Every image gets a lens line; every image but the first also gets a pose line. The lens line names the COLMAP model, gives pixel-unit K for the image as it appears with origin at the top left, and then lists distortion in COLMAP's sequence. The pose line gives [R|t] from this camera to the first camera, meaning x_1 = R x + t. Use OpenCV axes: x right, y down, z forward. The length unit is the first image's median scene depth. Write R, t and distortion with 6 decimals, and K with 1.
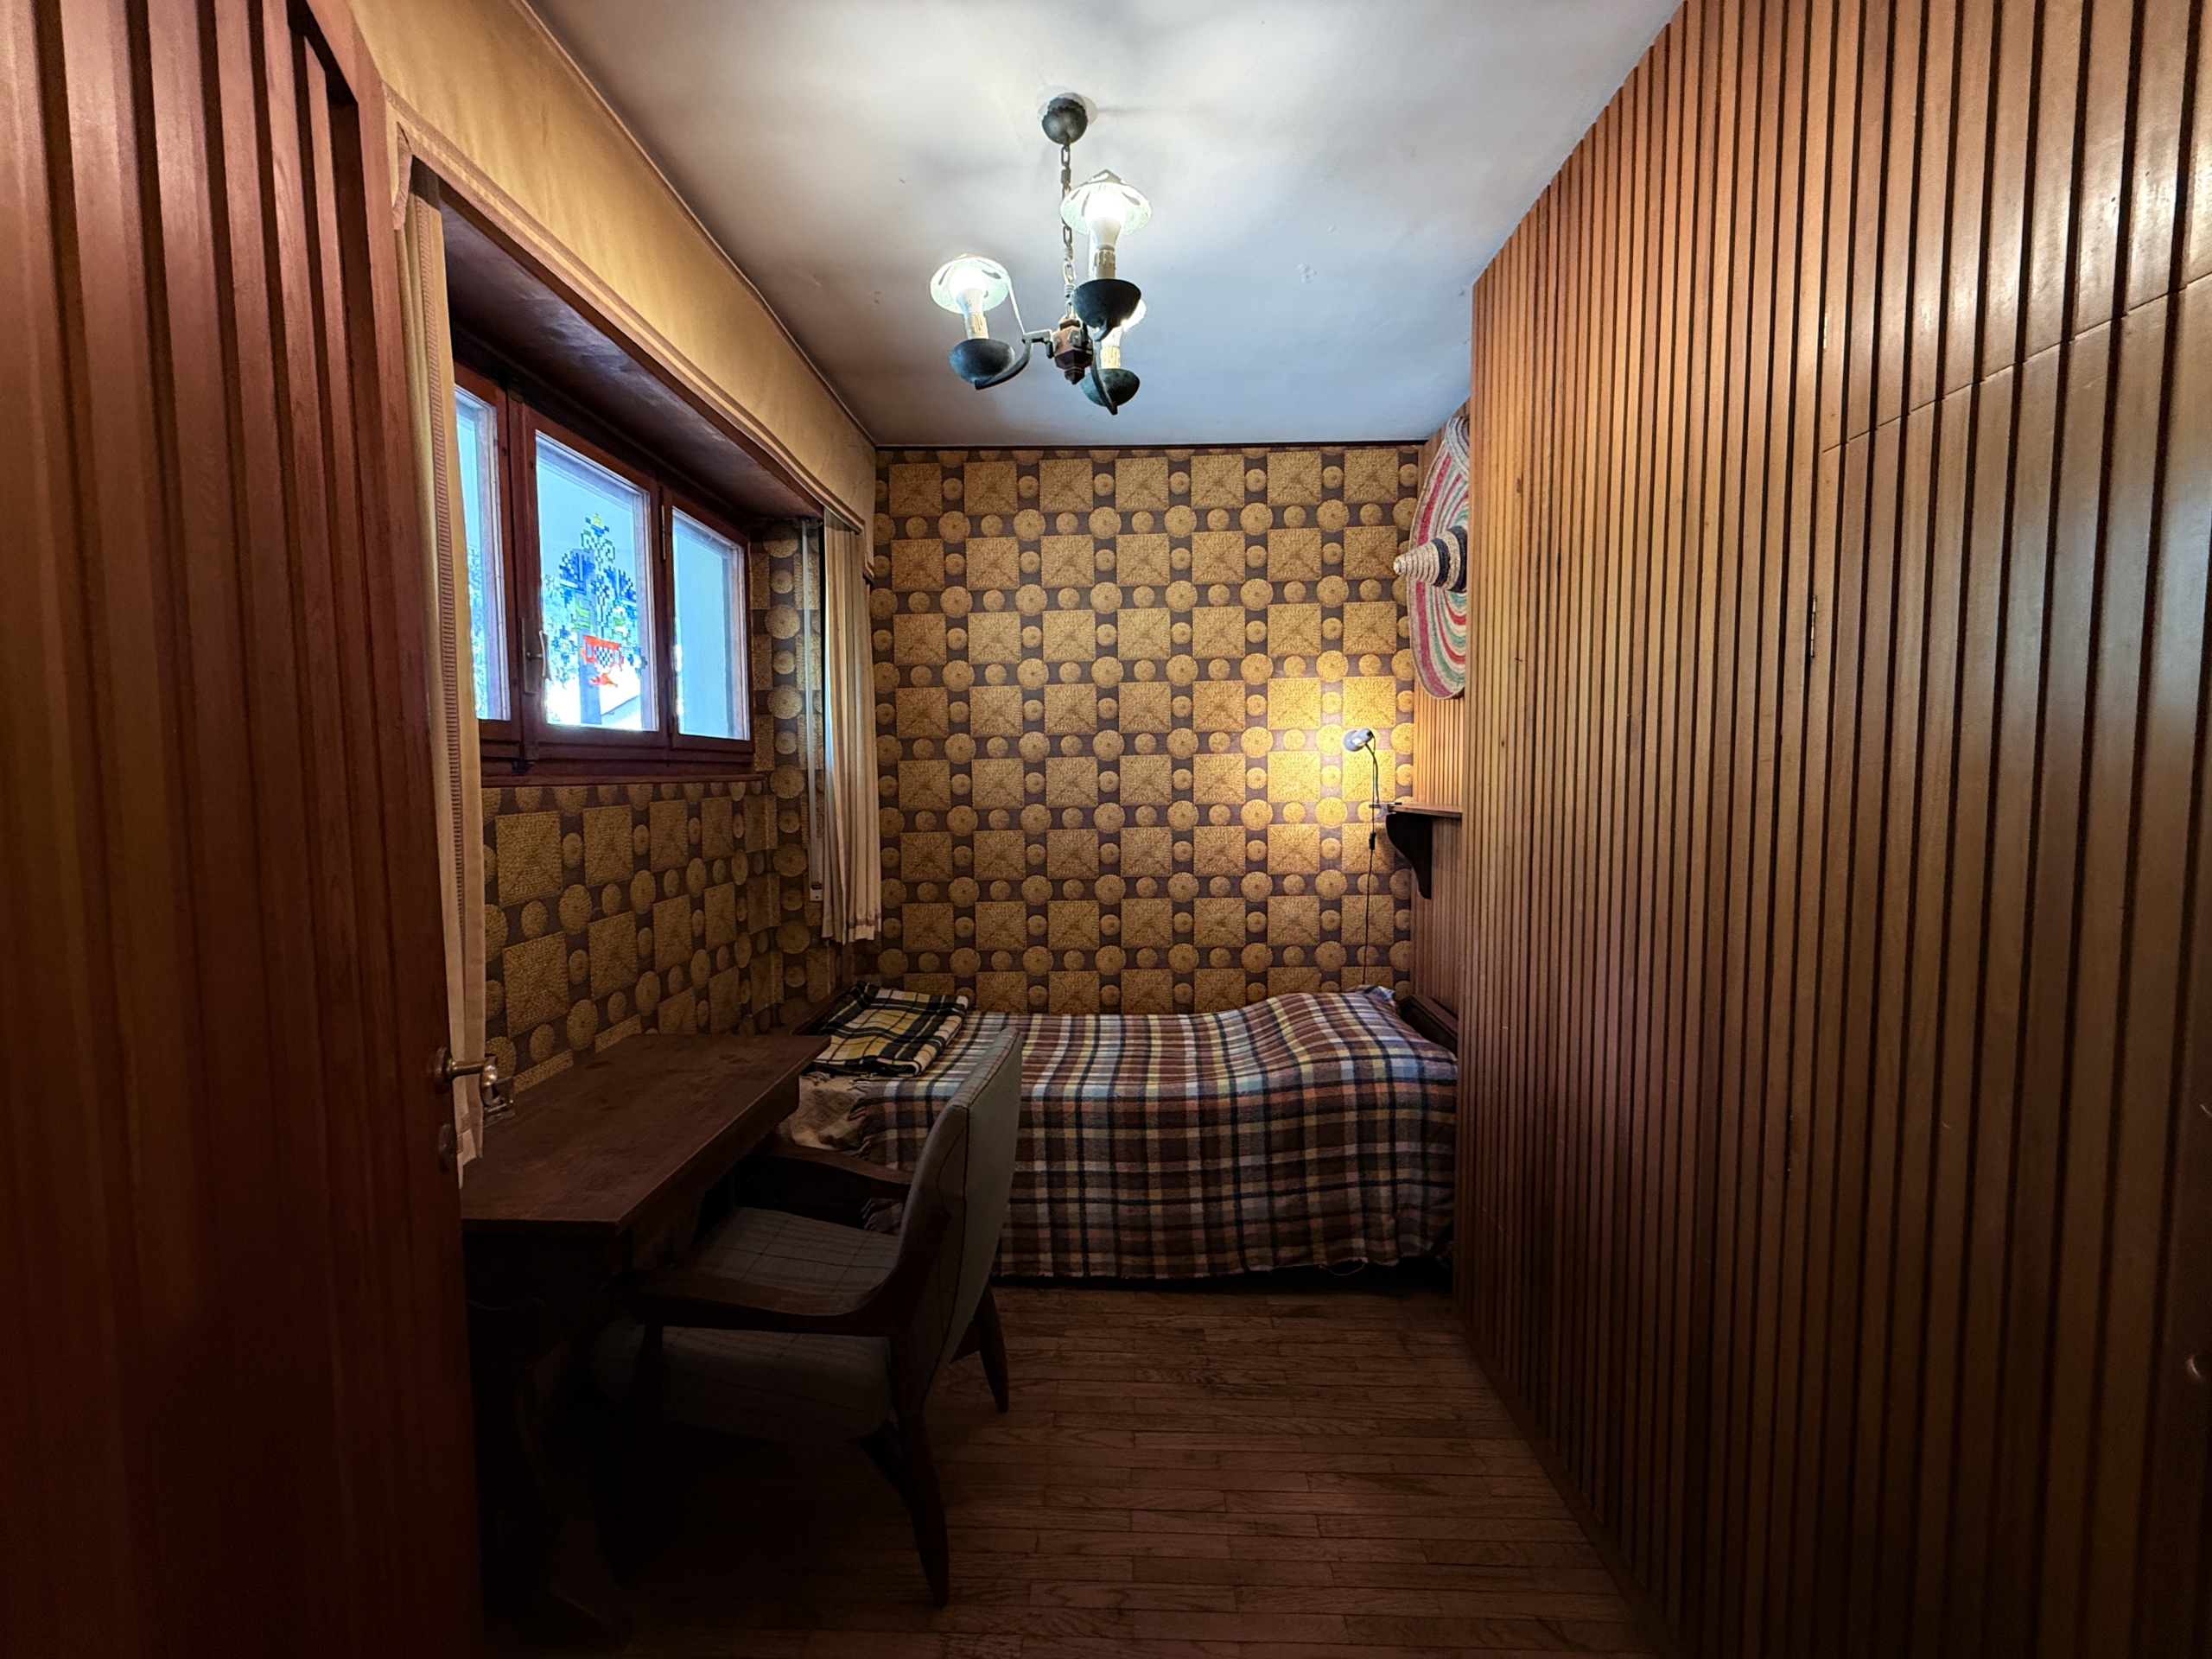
lens RADIAL K [[876.6, 0, 1100.3], [0, 876.6, 827.7], [0, 0, 1]] dist [0.001882, -0.000278]
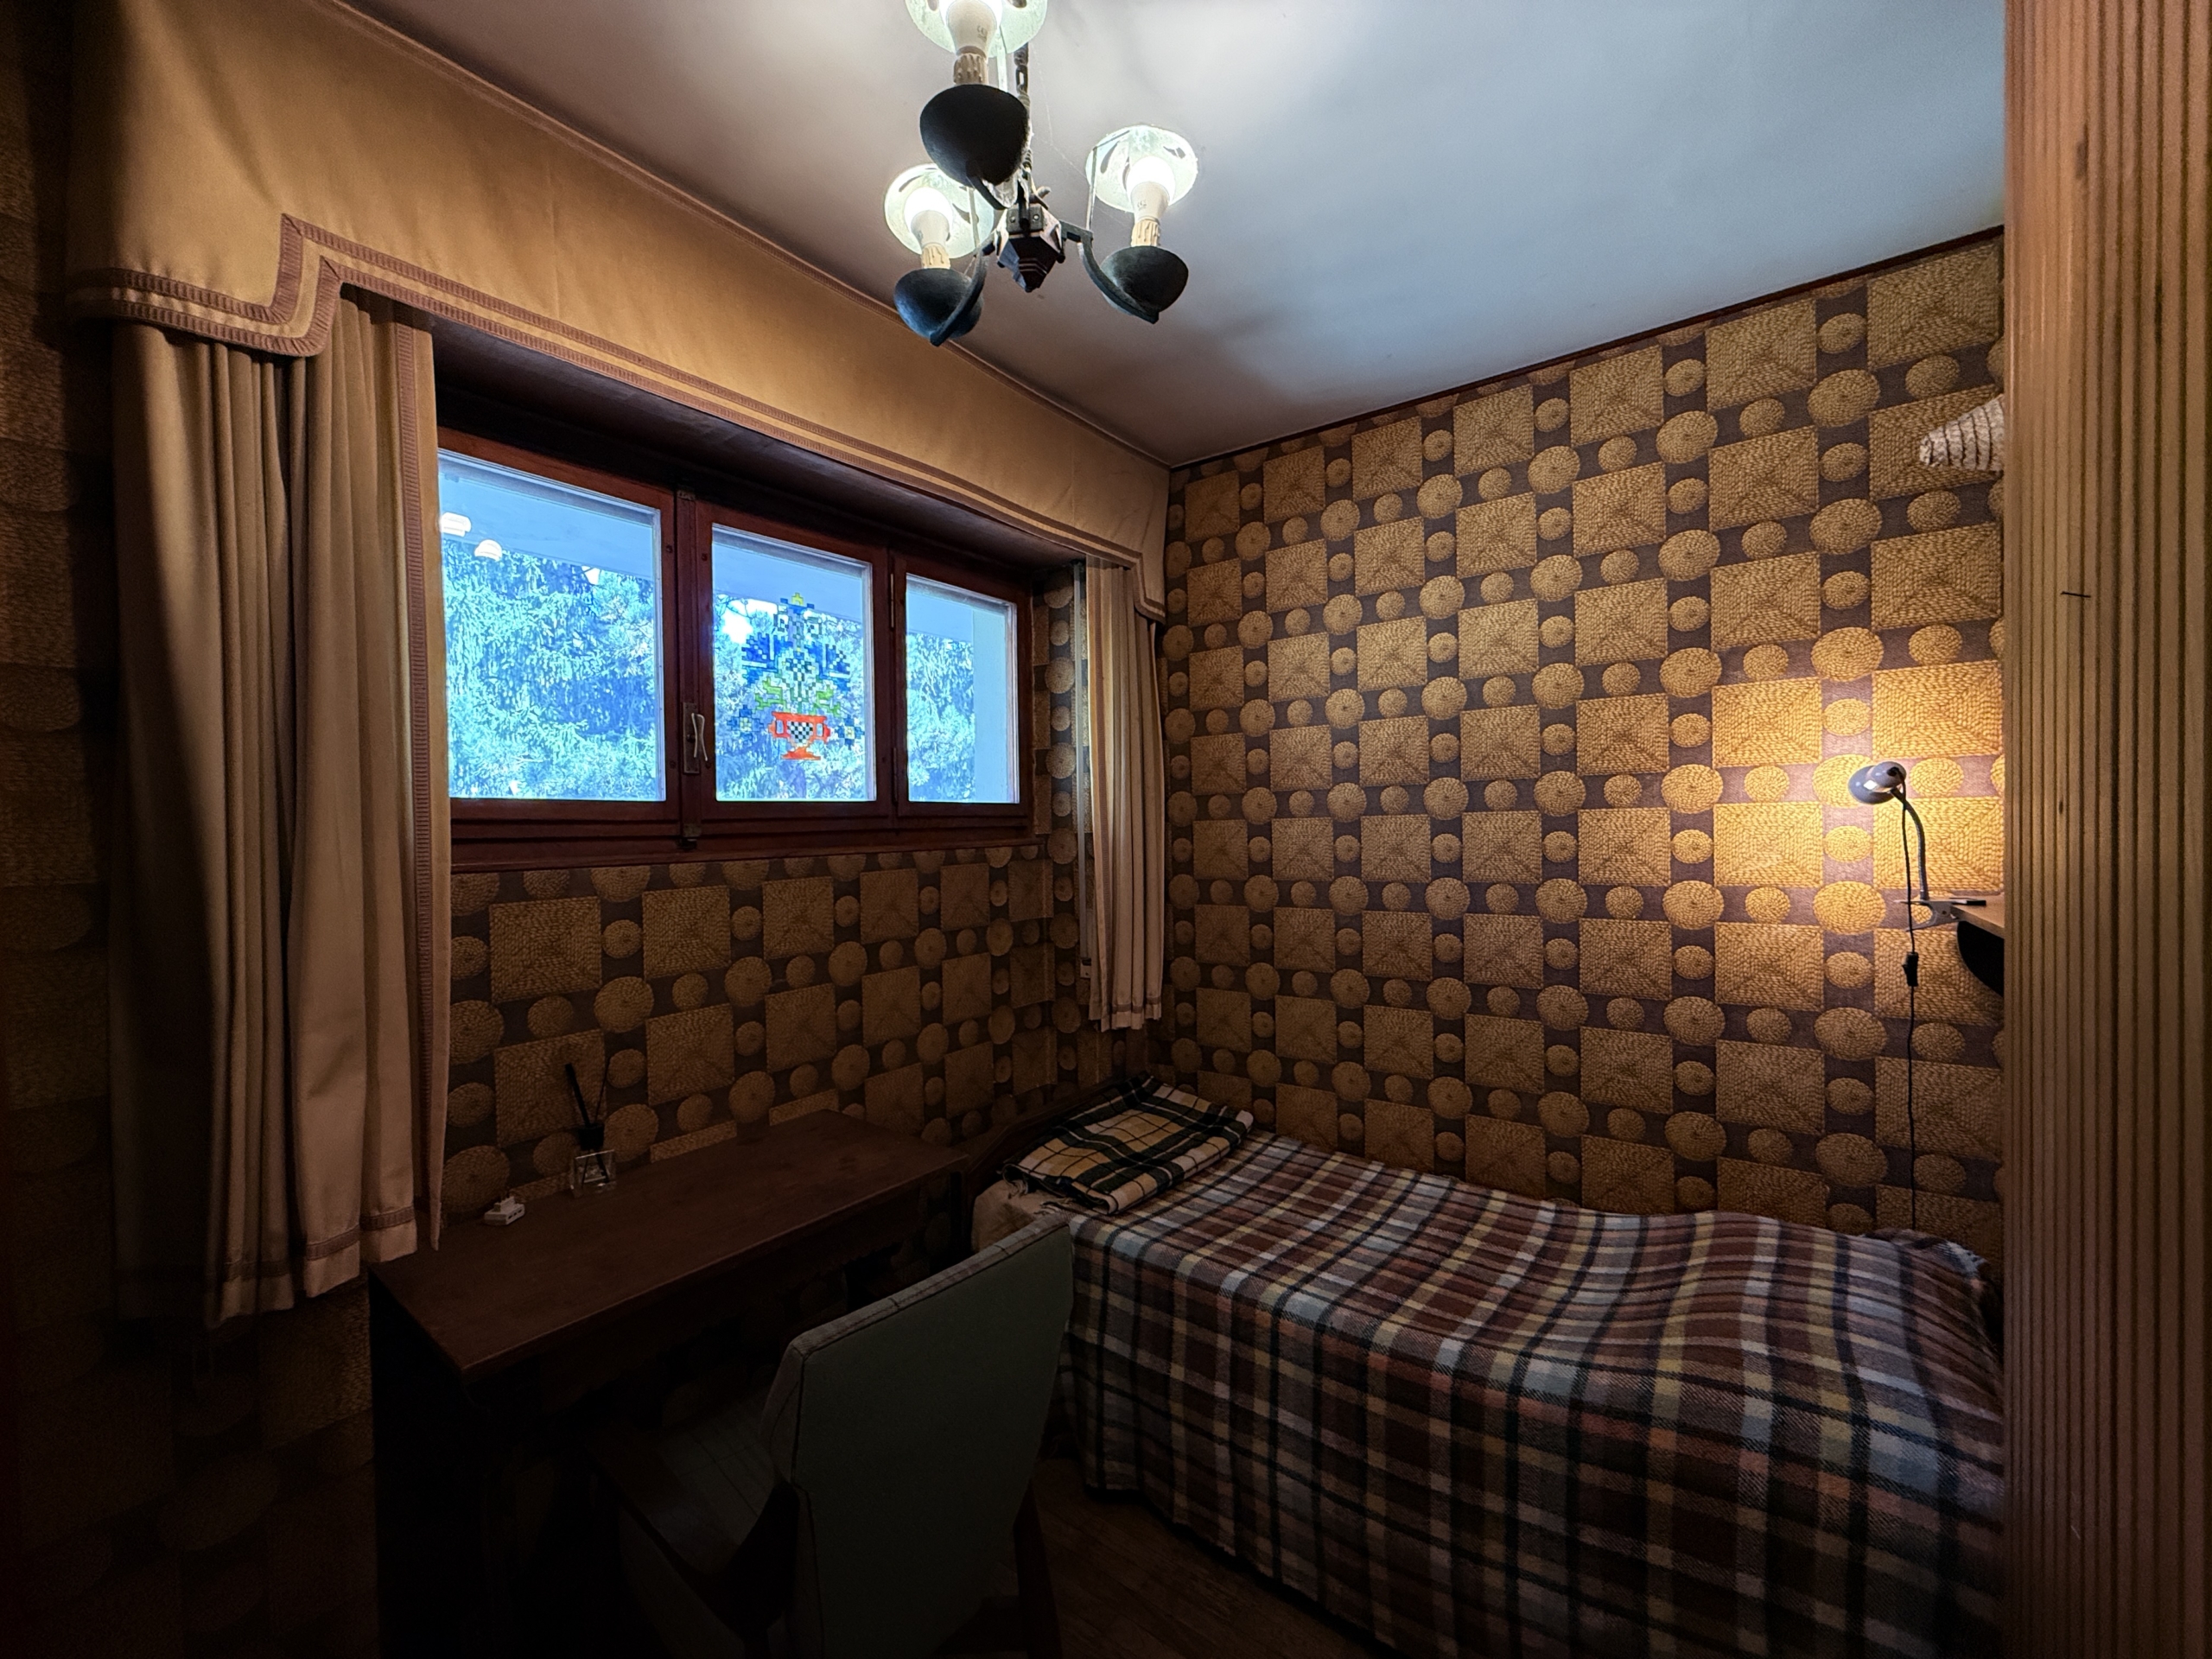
lens RADIAL K [[876.6, 0, 1106.1], [0, 876.6, 830.5], [0, 0, 1]] dist [0.001882, -0.000278]
pose [[0.814686, 0.001477, -0.579900, 0.221568], [-0.025914, 0.999091, -0.033860, -0.039333], [0.579323, 0.042613, 0.813983, 0.274384]]
